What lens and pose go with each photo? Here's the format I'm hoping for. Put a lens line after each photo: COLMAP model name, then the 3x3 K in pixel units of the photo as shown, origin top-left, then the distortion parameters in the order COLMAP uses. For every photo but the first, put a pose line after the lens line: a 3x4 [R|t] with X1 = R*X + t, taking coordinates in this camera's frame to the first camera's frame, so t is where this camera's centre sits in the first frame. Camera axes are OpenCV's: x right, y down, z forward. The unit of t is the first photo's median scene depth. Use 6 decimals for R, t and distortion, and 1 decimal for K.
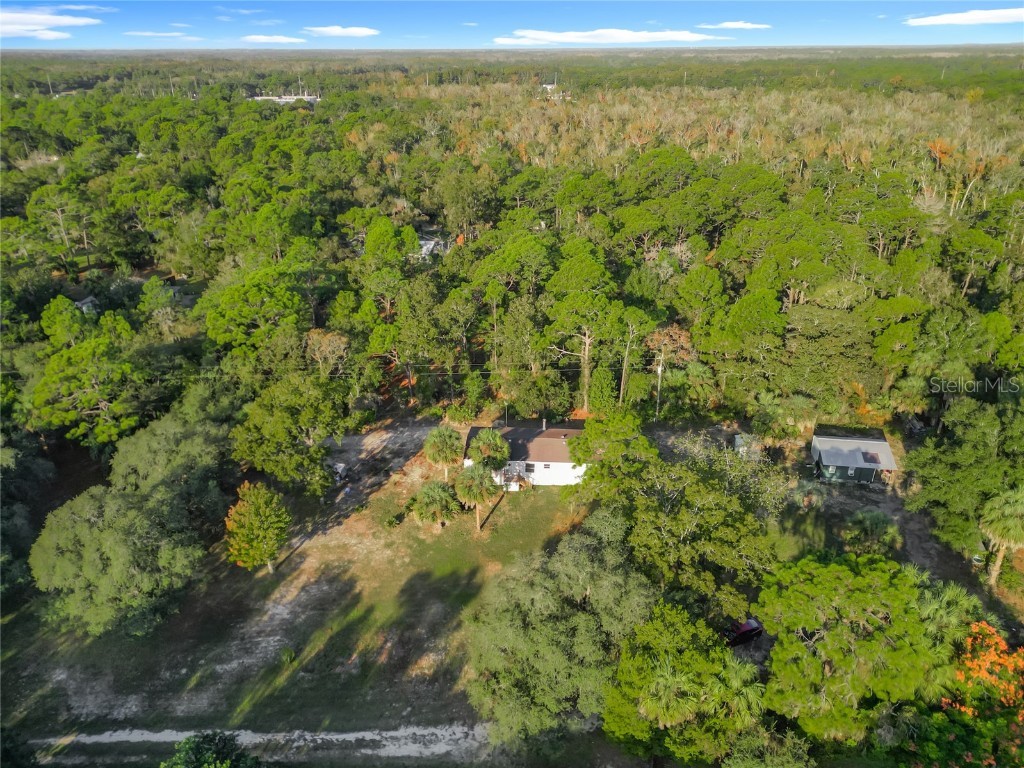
lens RADIAL K [[720.2, 0, 510.6], [0, 720.2, 364.9], [0, 0, 1]] dist [0.073072, -0.075044]
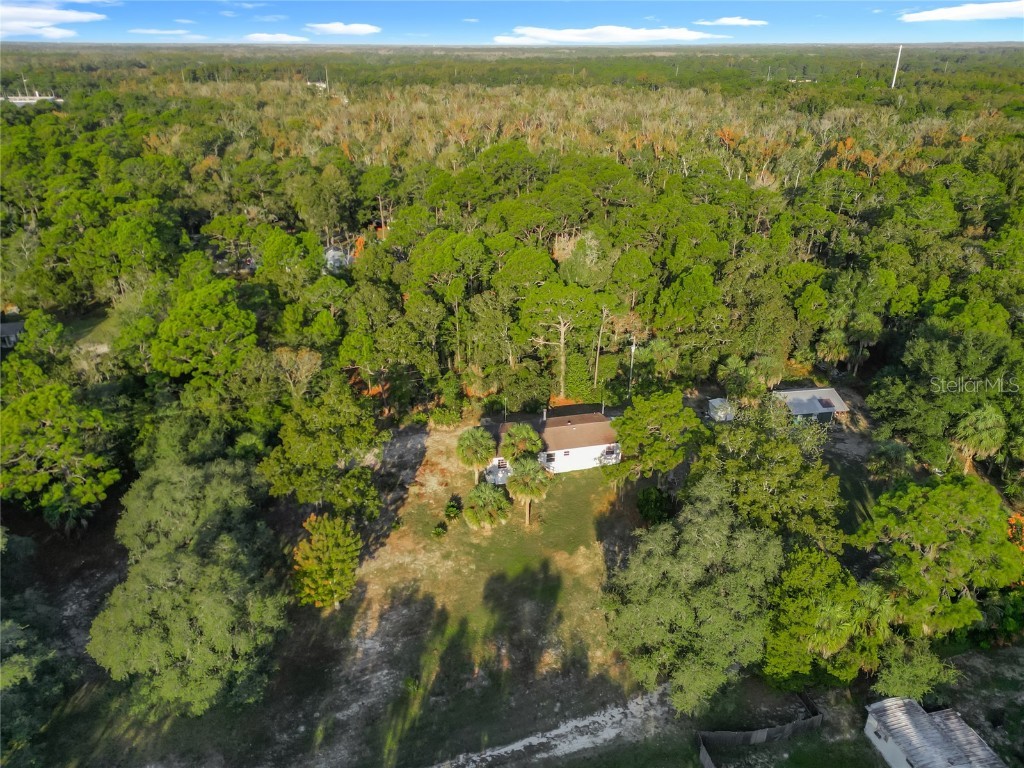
lens RADIAL K [[722.1, 0, 516.5], [0, 722.1, 364.0], [0, 0, 1]] dist [0.070832, -0.069290]
pose [[0.951435, -0.118261, 0.284230, -0.316371], [0.117917, 0.992853, 0.018384, -0.013313], [-0.284372, 0.016024, 0.958580, 0.037031]]
